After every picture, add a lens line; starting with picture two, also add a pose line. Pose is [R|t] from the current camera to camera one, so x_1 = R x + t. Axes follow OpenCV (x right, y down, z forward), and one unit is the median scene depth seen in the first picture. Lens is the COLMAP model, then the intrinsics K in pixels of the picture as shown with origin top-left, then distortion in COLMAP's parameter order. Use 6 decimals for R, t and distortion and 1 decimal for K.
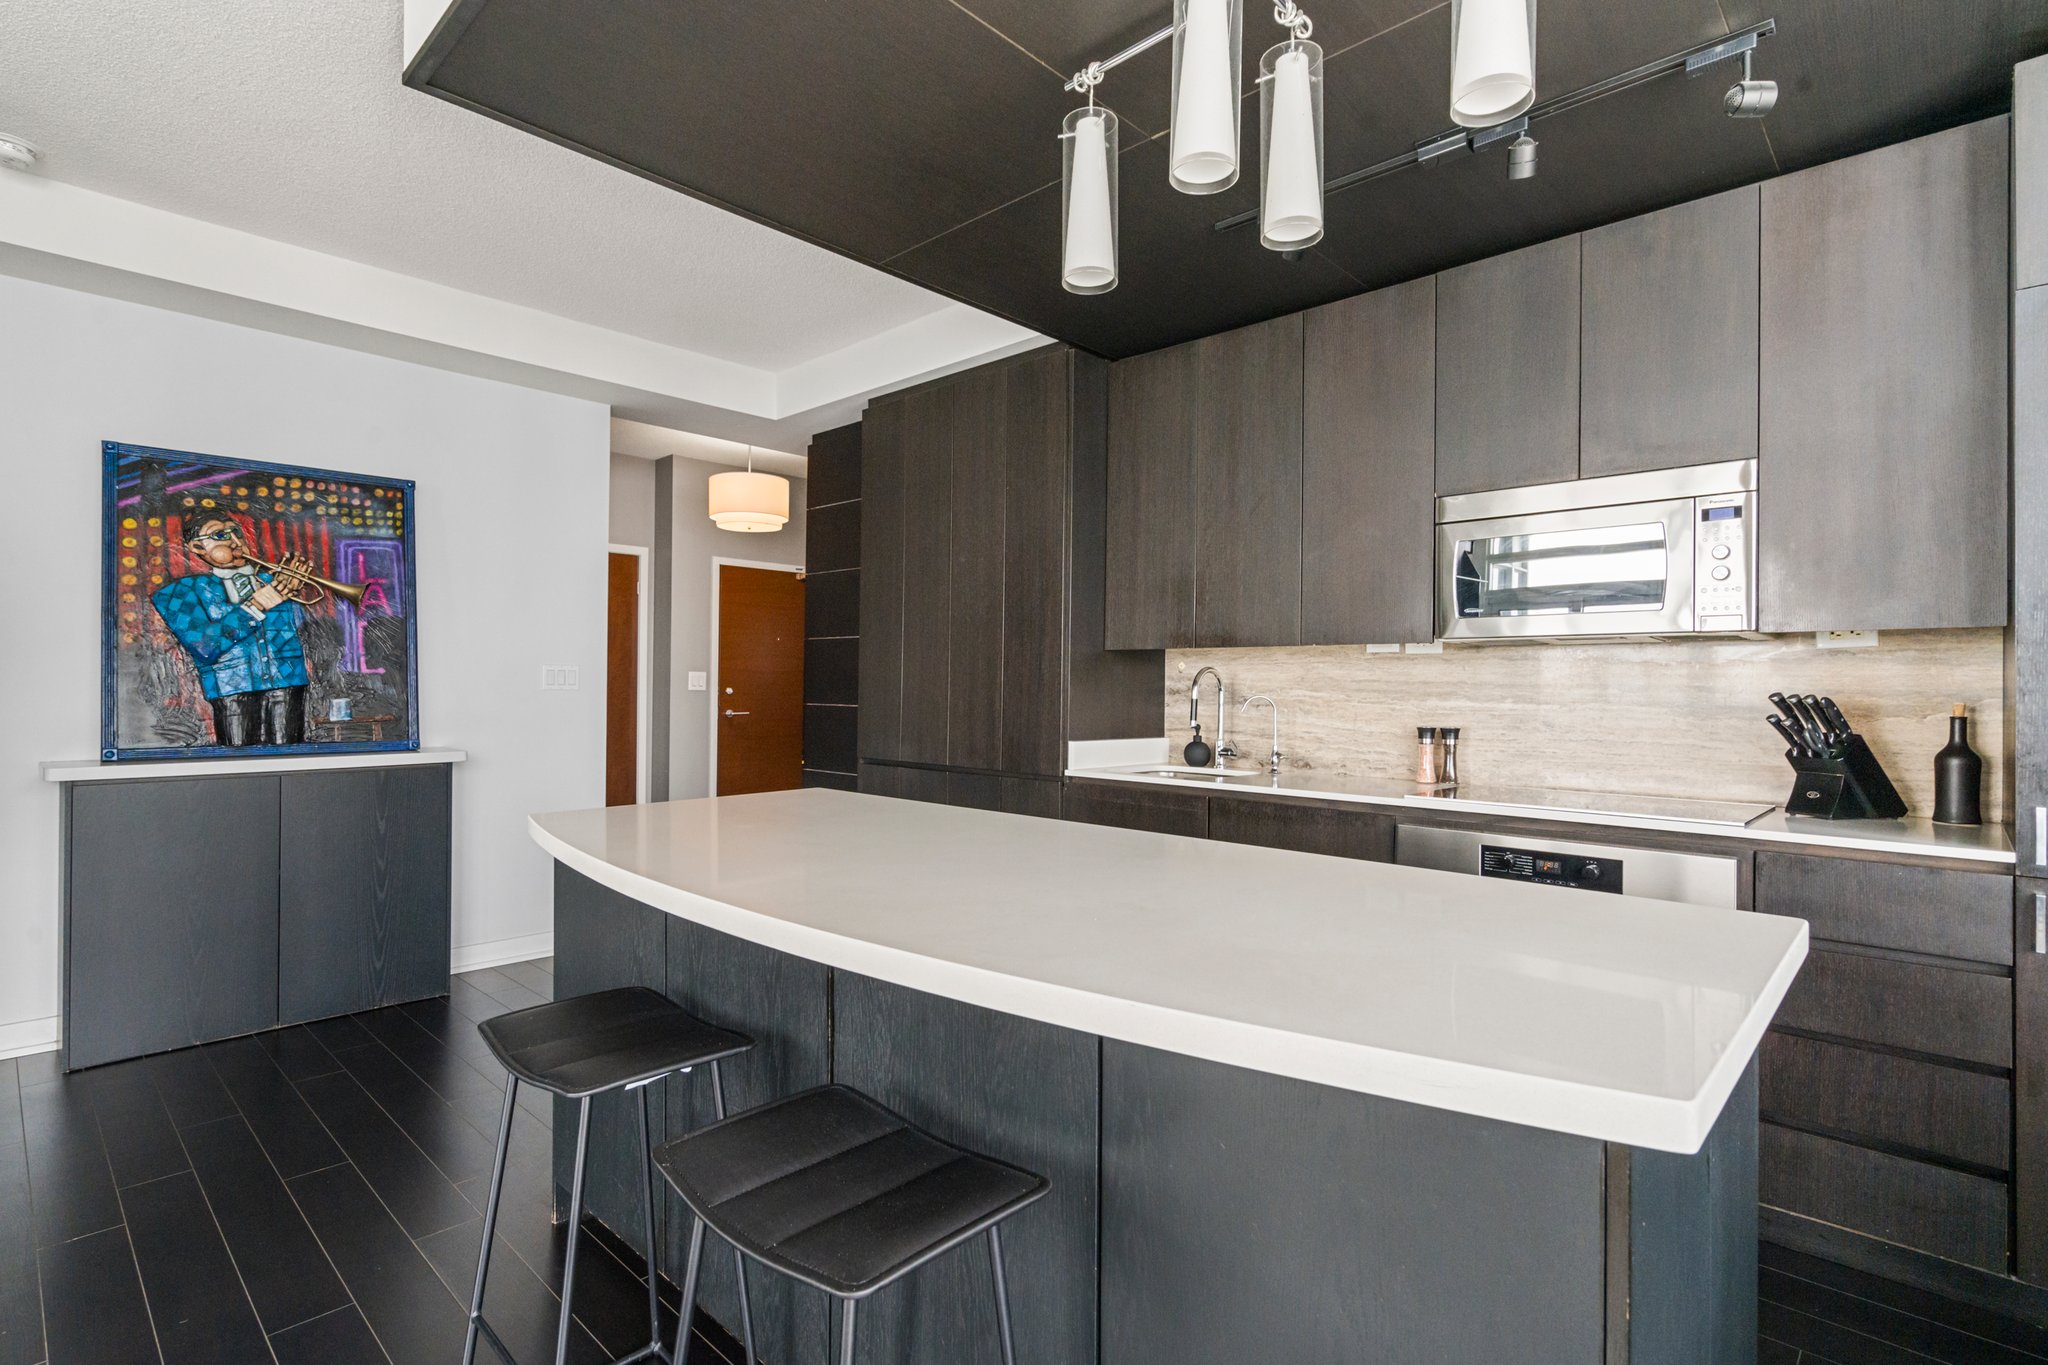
lens RADIAL K [[987.1, 0, 1024.0], [0, 987.1, 682.5], [0, 0, 1]] dist [-0.002521, 0.000024]
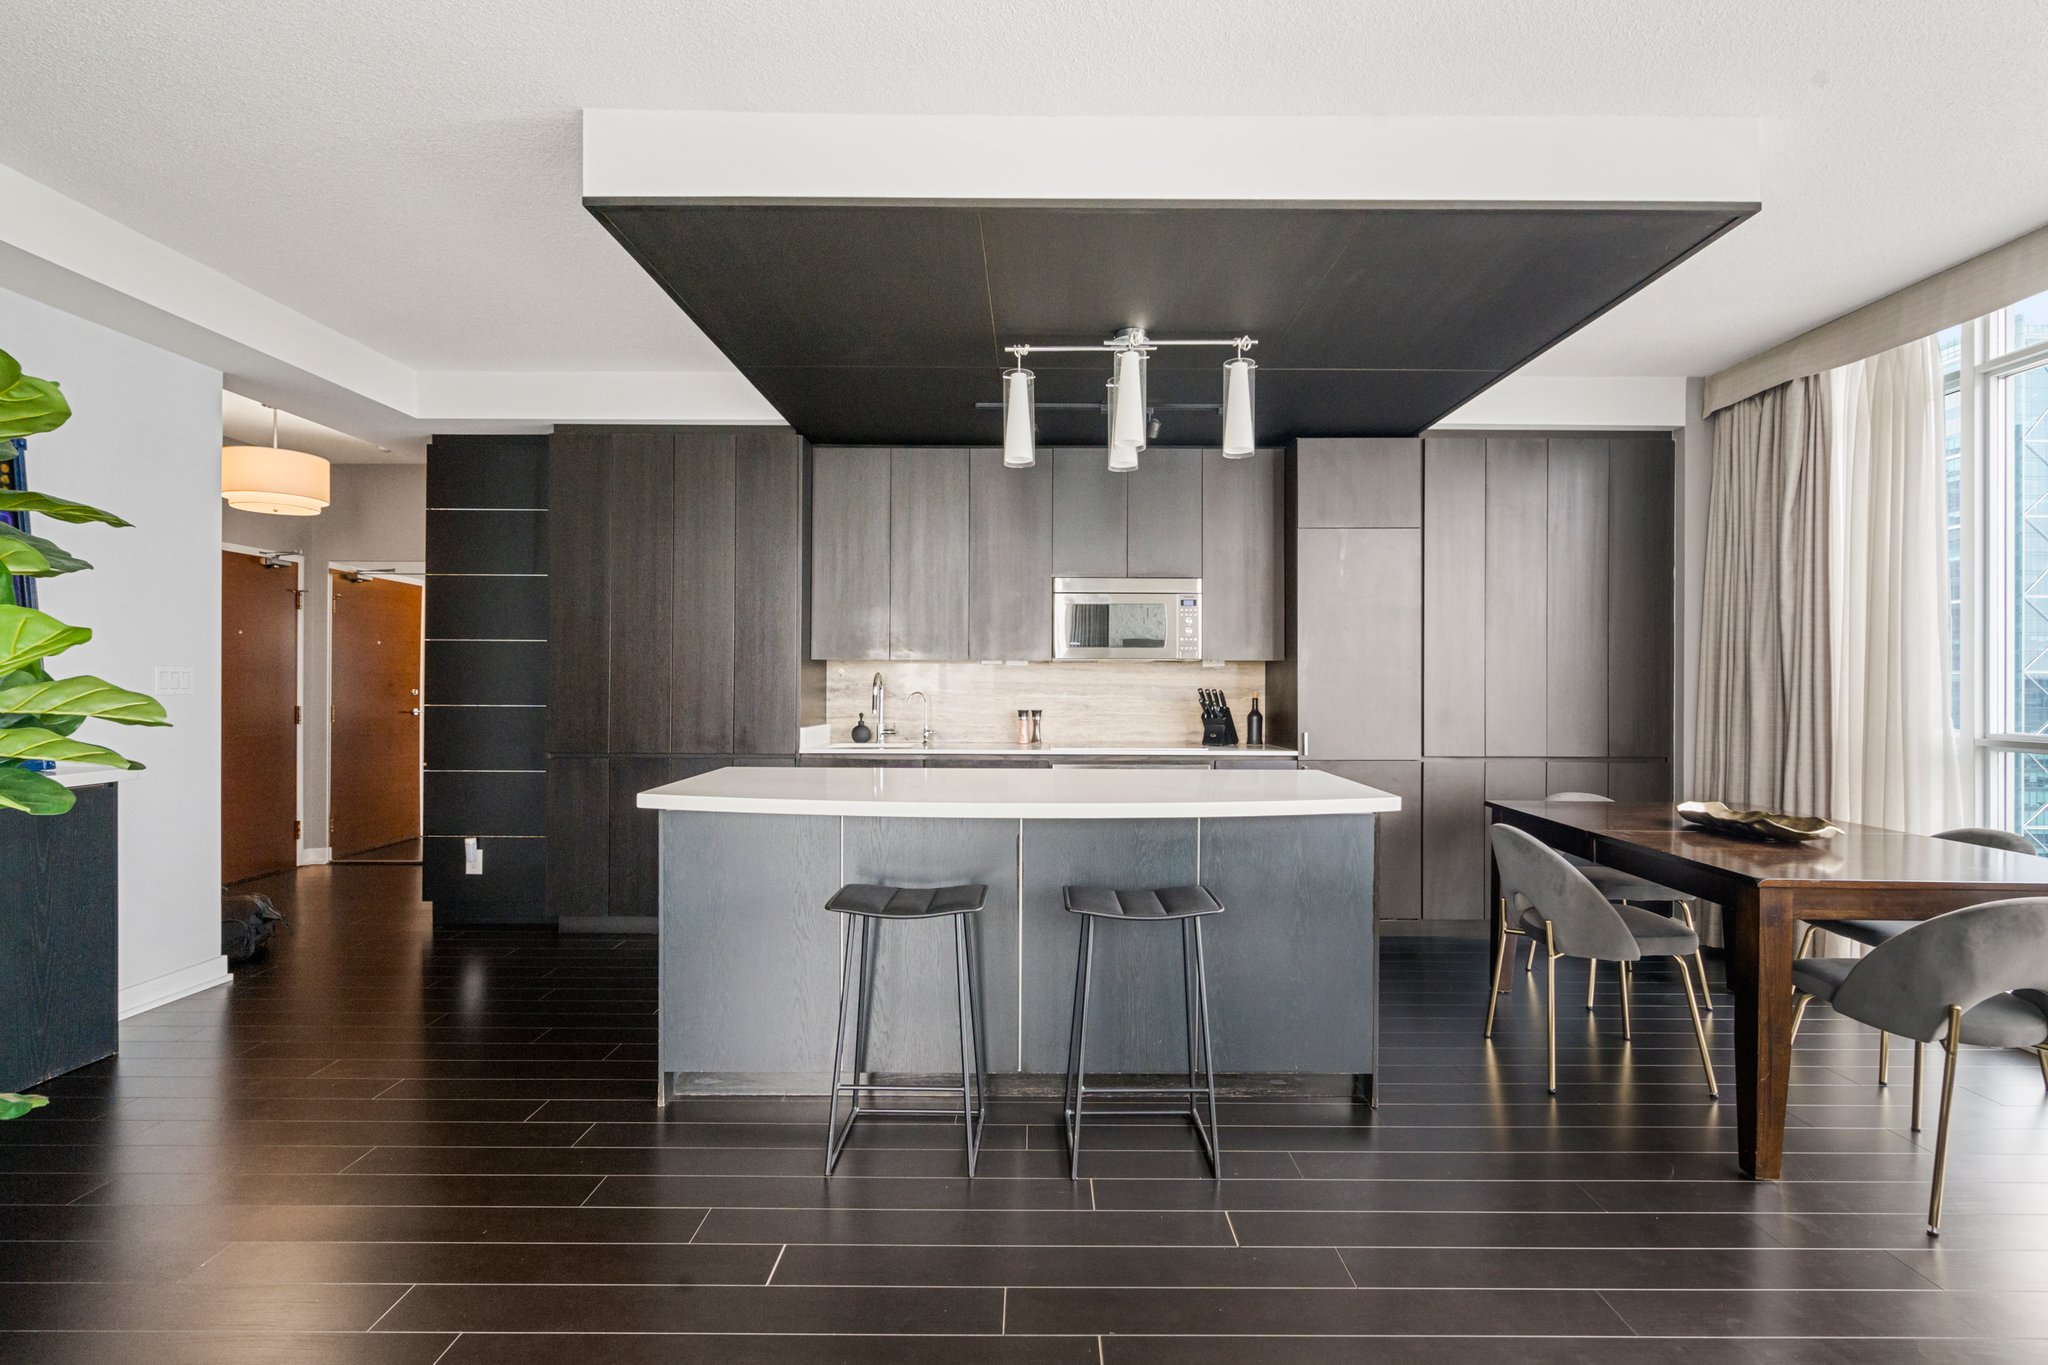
lens RADIAL K [[934.6, 0, 1034.0], [0, 934.6, 681.6], [0, 0, 1]] dist [-0.000054, 0.000008]
pose [[0.725023, -0.004055, 0.688713, -0.606476], [-0.000020, 0.999983, 0.005908, -0.010714], [-0.688725, -0.004298, 0.725010, -0.141580]]
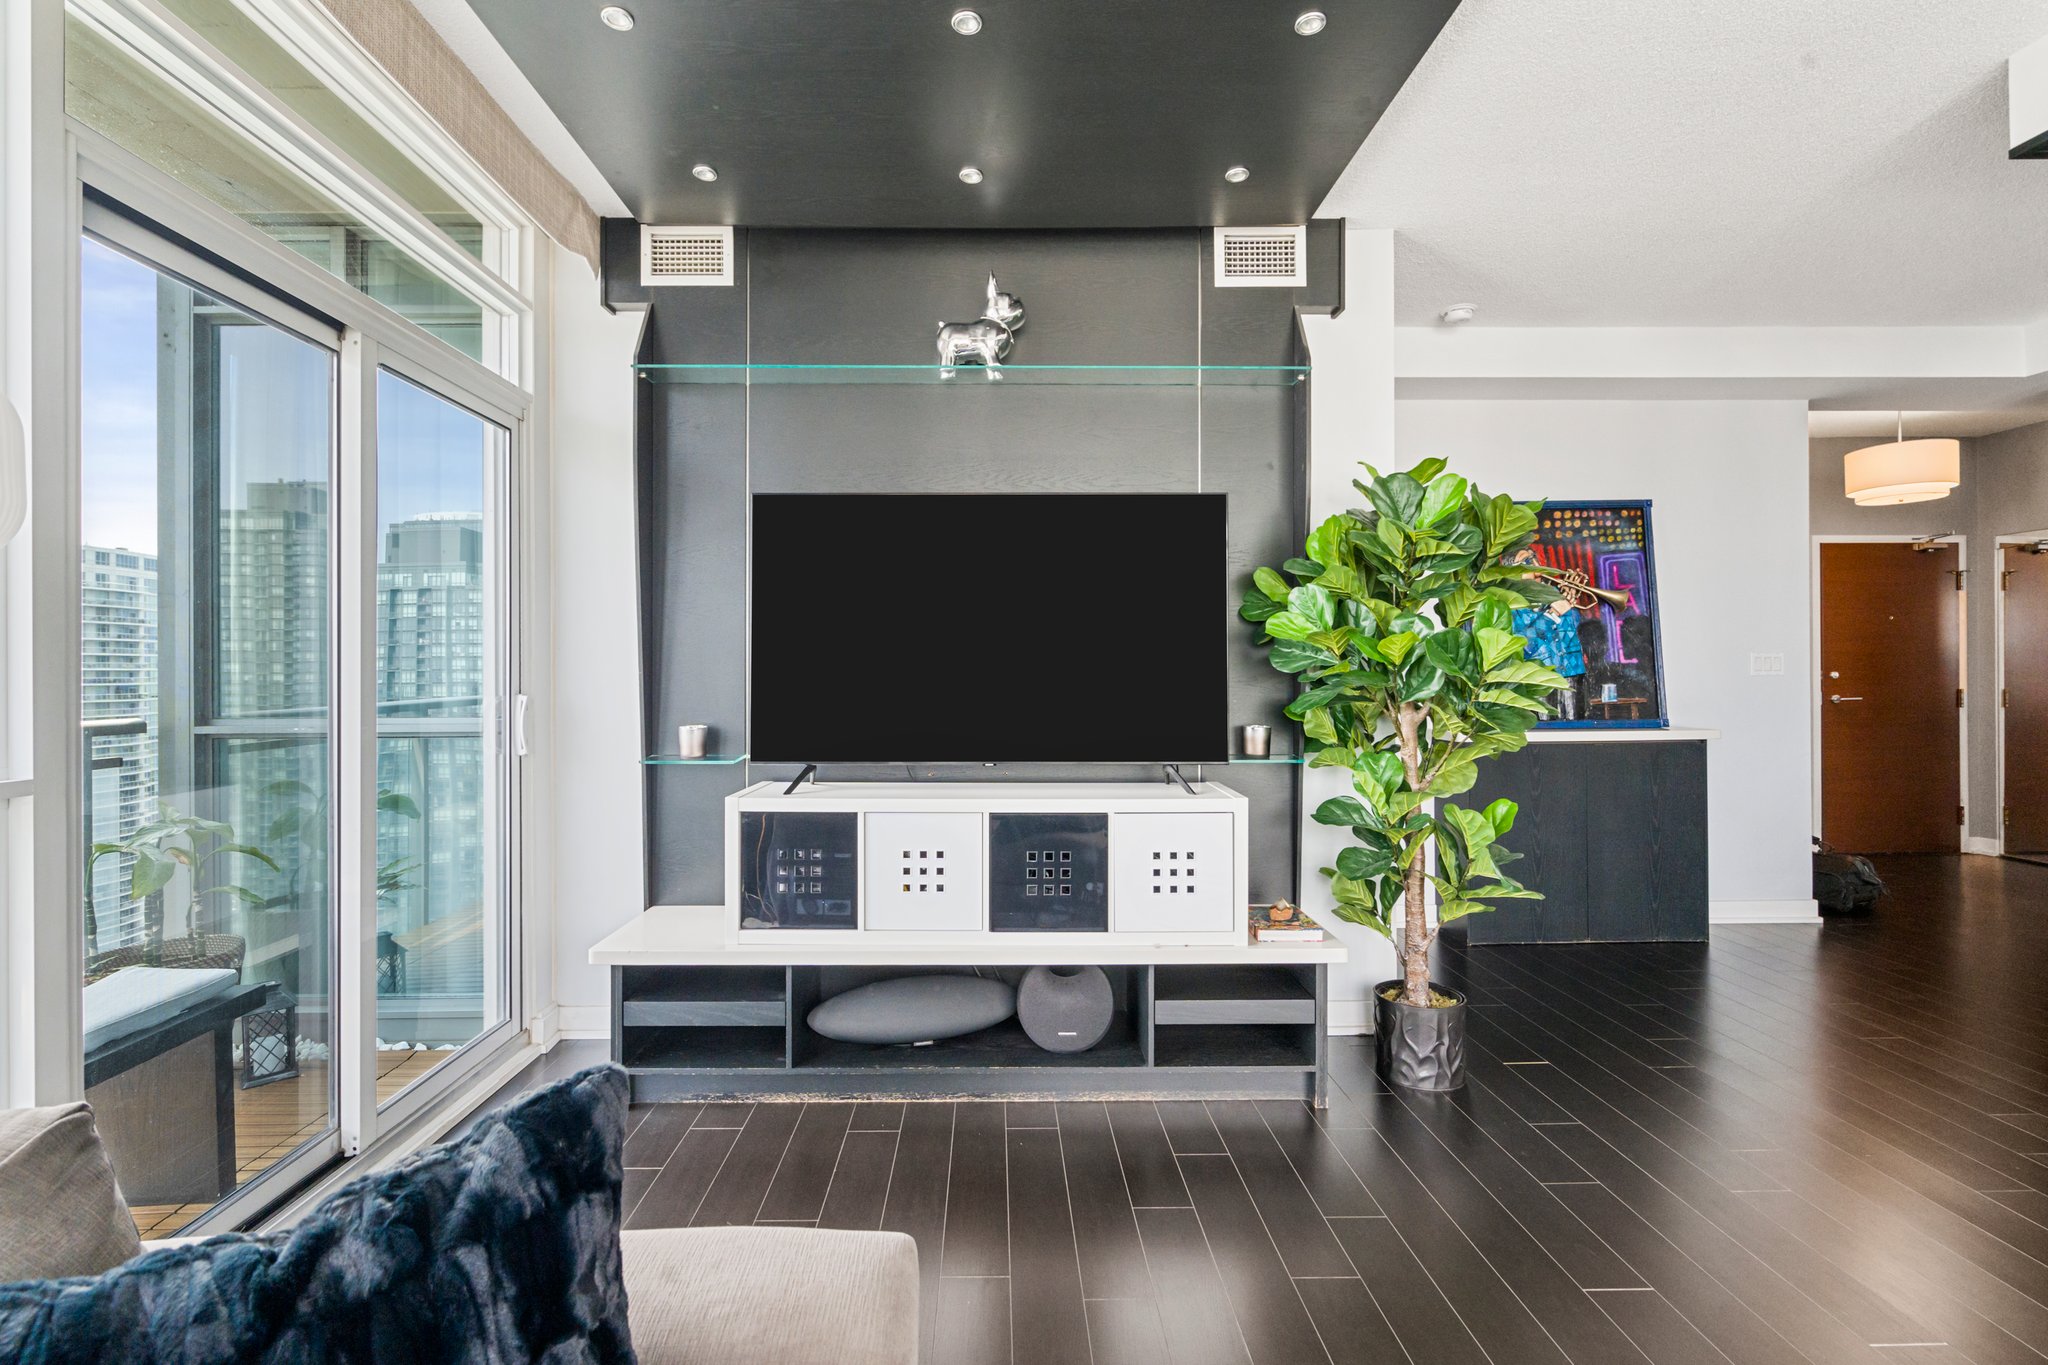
lens RADIAL K [[935.7, 0, 1002.8], [0, 935.7, 667.6], [0, 0, 1]] dist [-0.000774, 0.000461]
pose [[0.696309, -0.014013, -0.717605, -0.397133], [0.014117, 0.999883, -0.005828, -0.008622], [0.717603, -0.006072, 0.696426, -0.373121]]
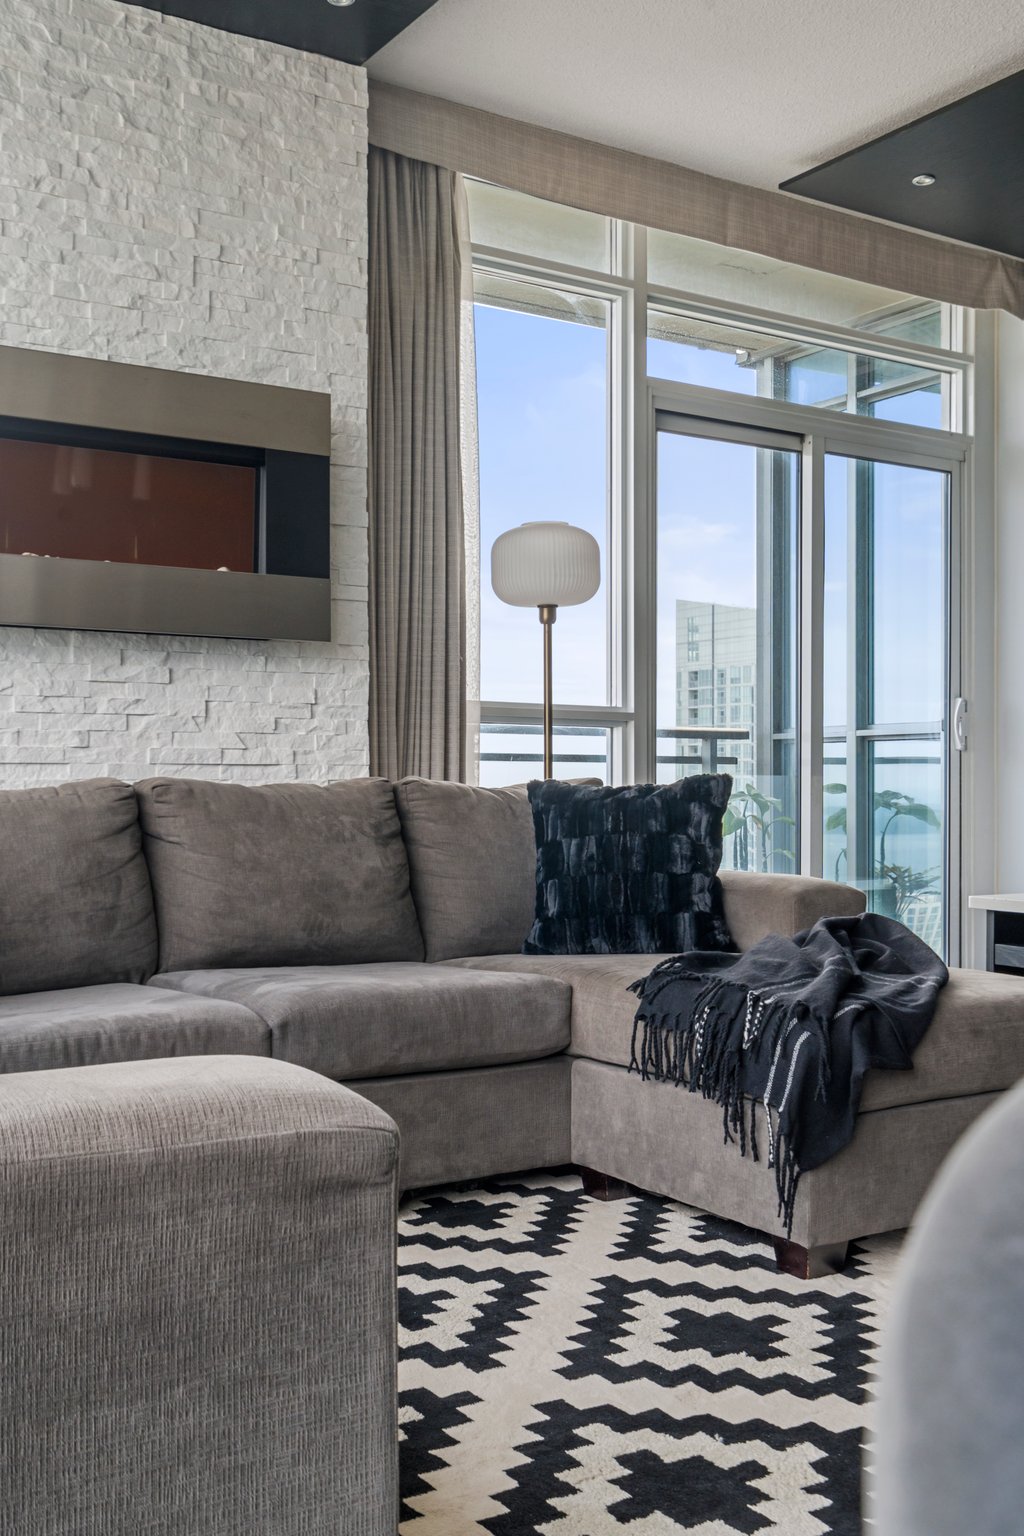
lens RADIAL K [[1567.6, 0, 507.7], [0, 1567.6, 793.5], [0, 0, 1]] dist [-0.002395, 0.022302]
pose [[-0.234914, -0.003786, -0.972009, 0.405729], [0.004130, 0.999980, -0.004893, 0.110767], [0.972007, -0.005164, -0.234894, -0.172897]]
